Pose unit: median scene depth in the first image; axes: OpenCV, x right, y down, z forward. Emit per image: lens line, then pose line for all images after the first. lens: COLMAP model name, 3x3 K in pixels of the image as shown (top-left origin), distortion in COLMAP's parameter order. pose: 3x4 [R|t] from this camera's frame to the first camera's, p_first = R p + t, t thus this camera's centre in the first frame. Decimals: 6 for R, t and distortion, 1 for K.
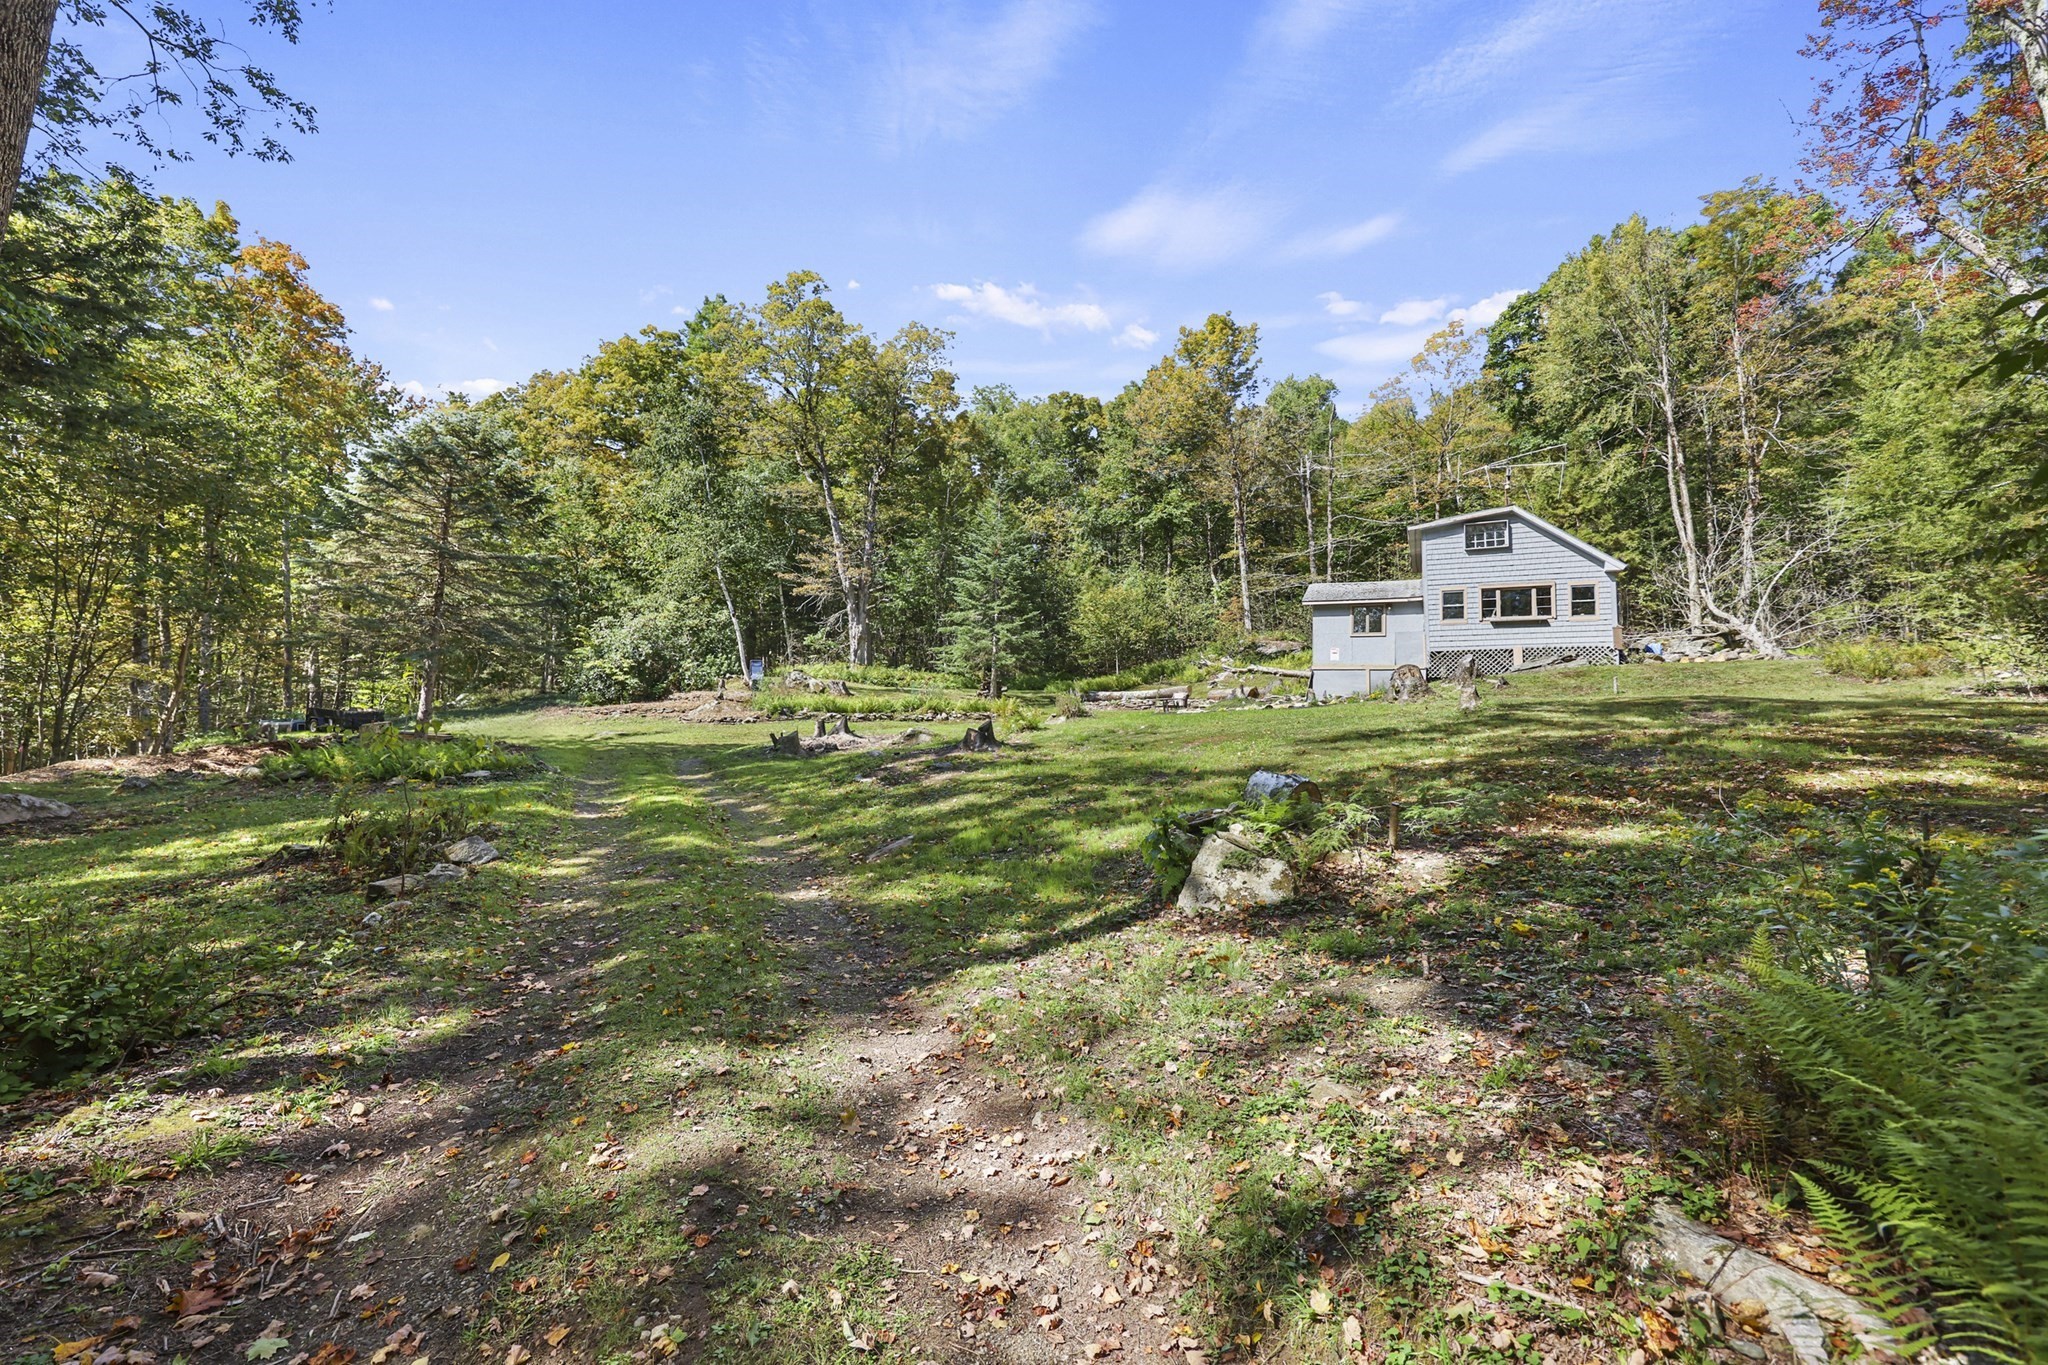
lens RADIAL K [[791.2, 0, 1055.1], [0, 791.2, 663.2], [0, 0, 1]] dist [0.013684, -0.000539]
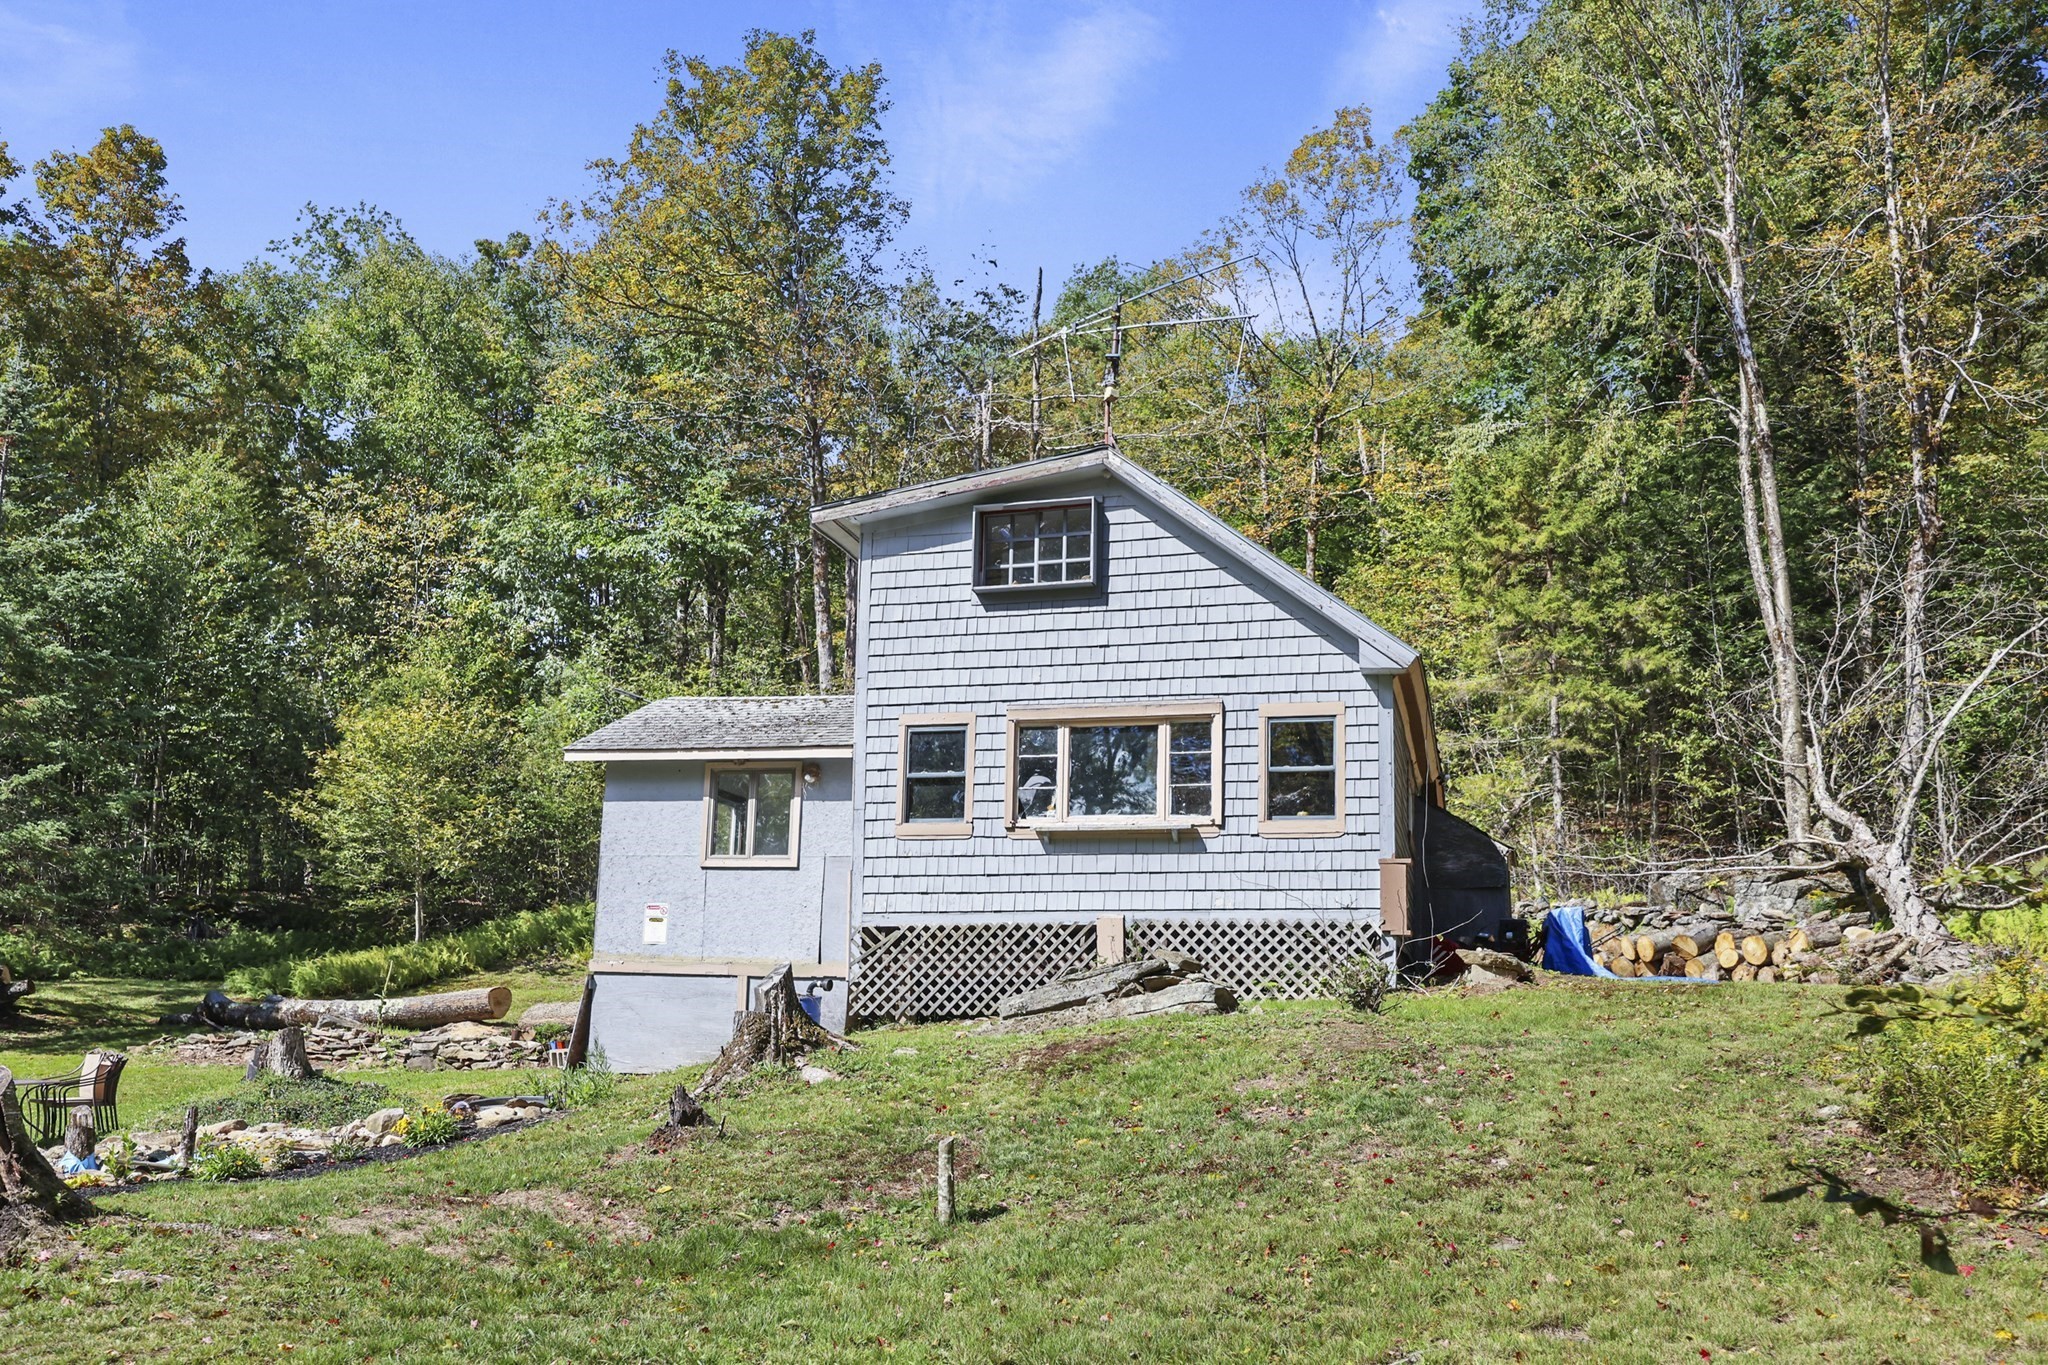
lens RADIAL K [[1684.4, 0, 1016.5], [0, 1684.4, 687.7], [0, 0, 1]] dist [0.041164, 0.010782]
pose [[0.986764, 0.032034, 0.158970, 0.299101], [-0.013471, 0.993099, -0.116504, -0.021726], [-0.161605, 0.112820, 0.980385, 0.255360]]
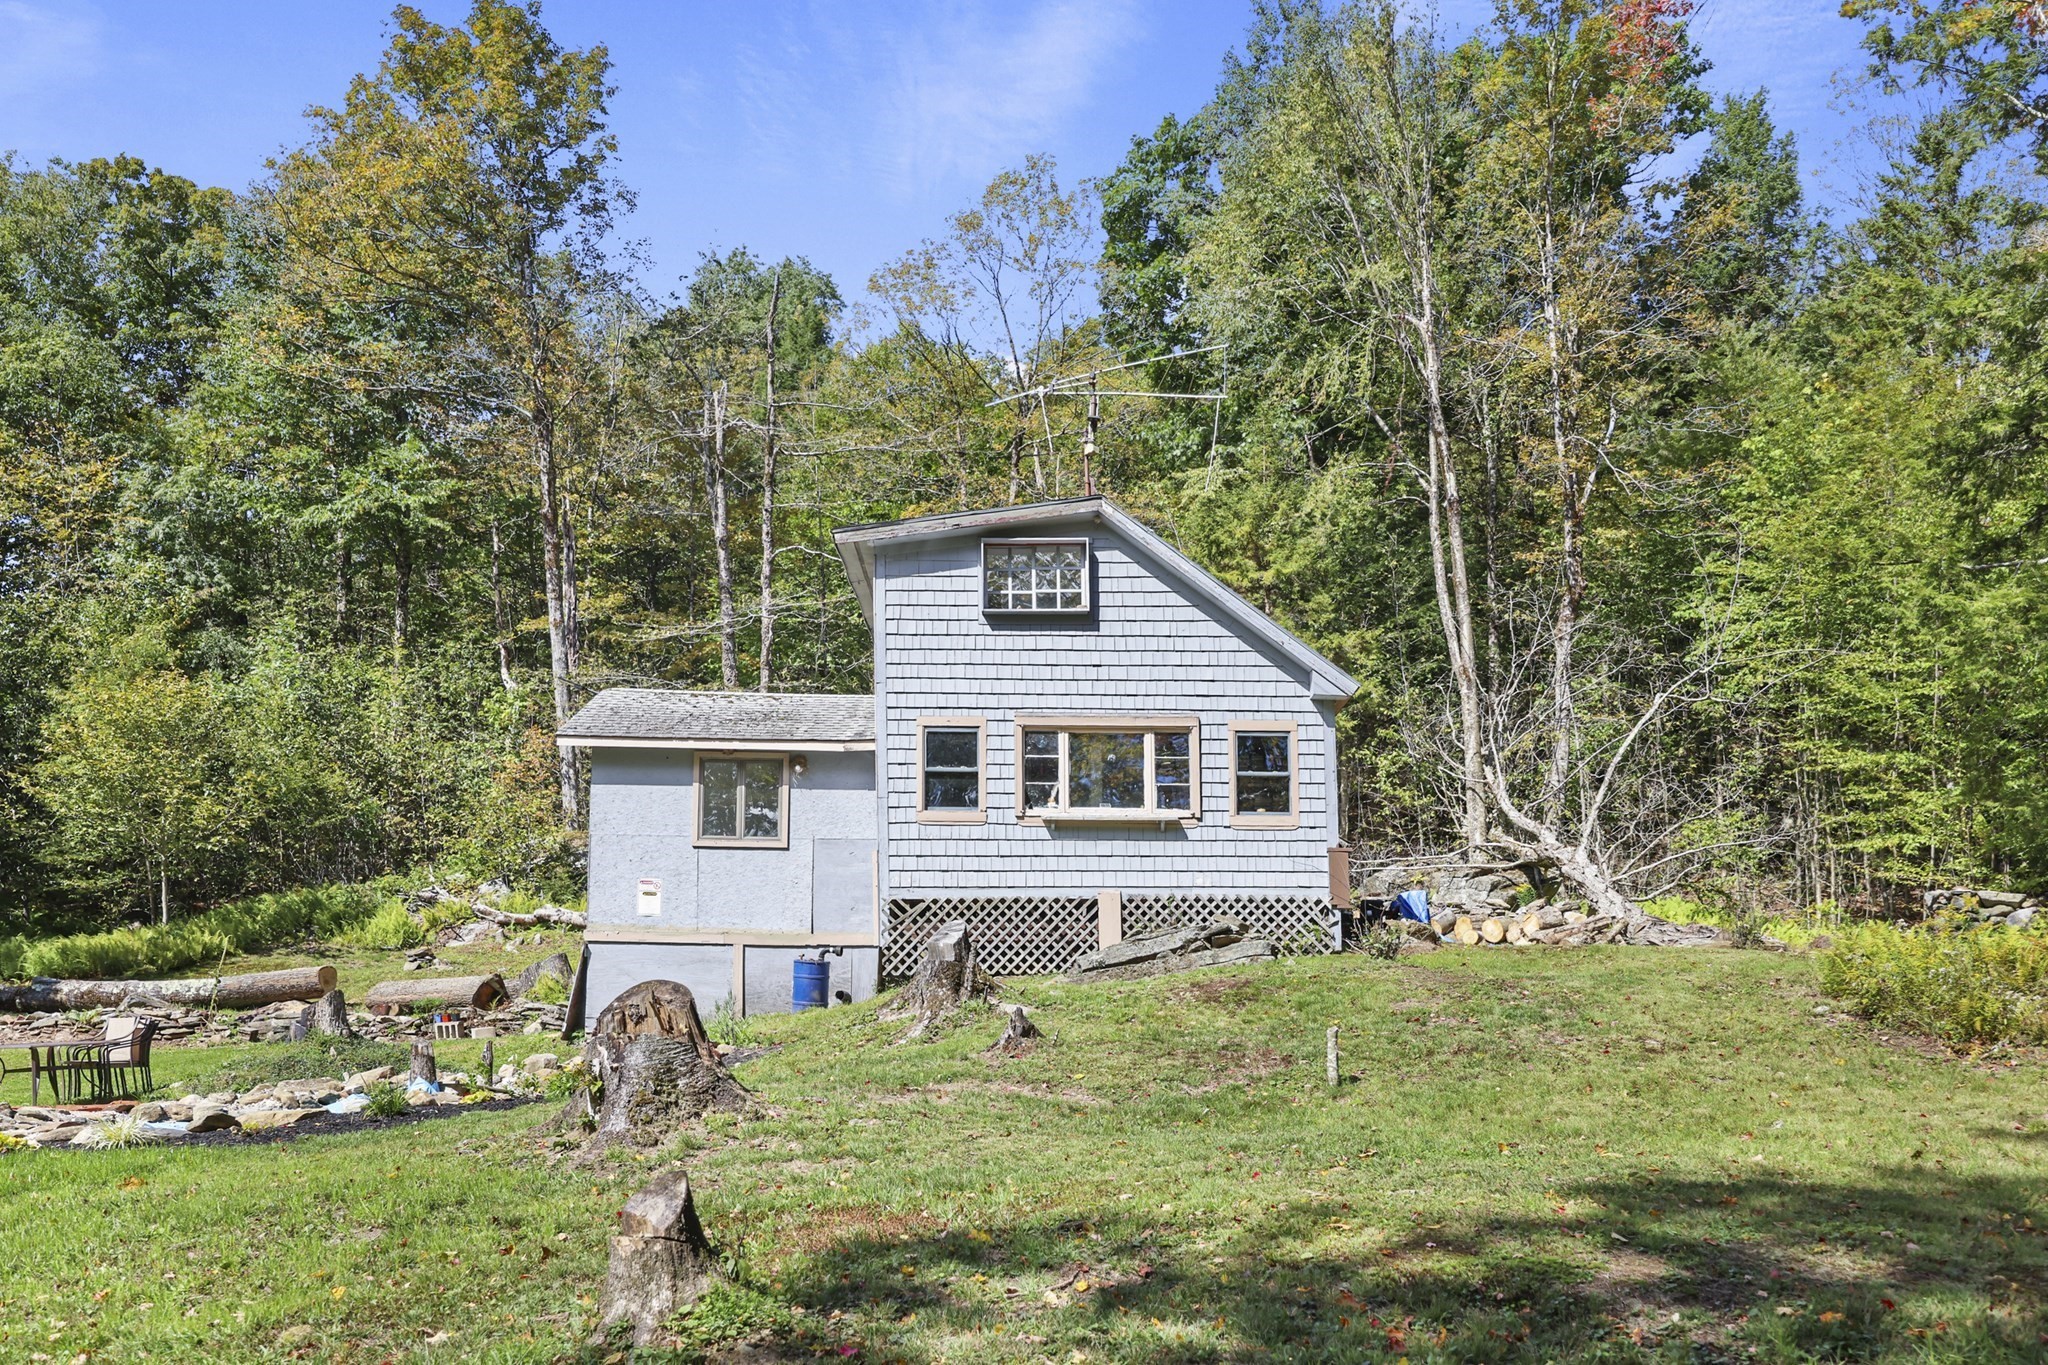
lens RADIAL K [[1684.4, 0, 1044.5], [0, 1684.4, 727.6], [0, 0, 1]] dist [0.041164, 0.010782]
pose [[0.903571, 0.062275, 0.423888, 0.156168], [-0.023573, 0.995108, -0.095944, -0.014488], [-0.427789, 0.076700, 0.900619, 0.220277]]
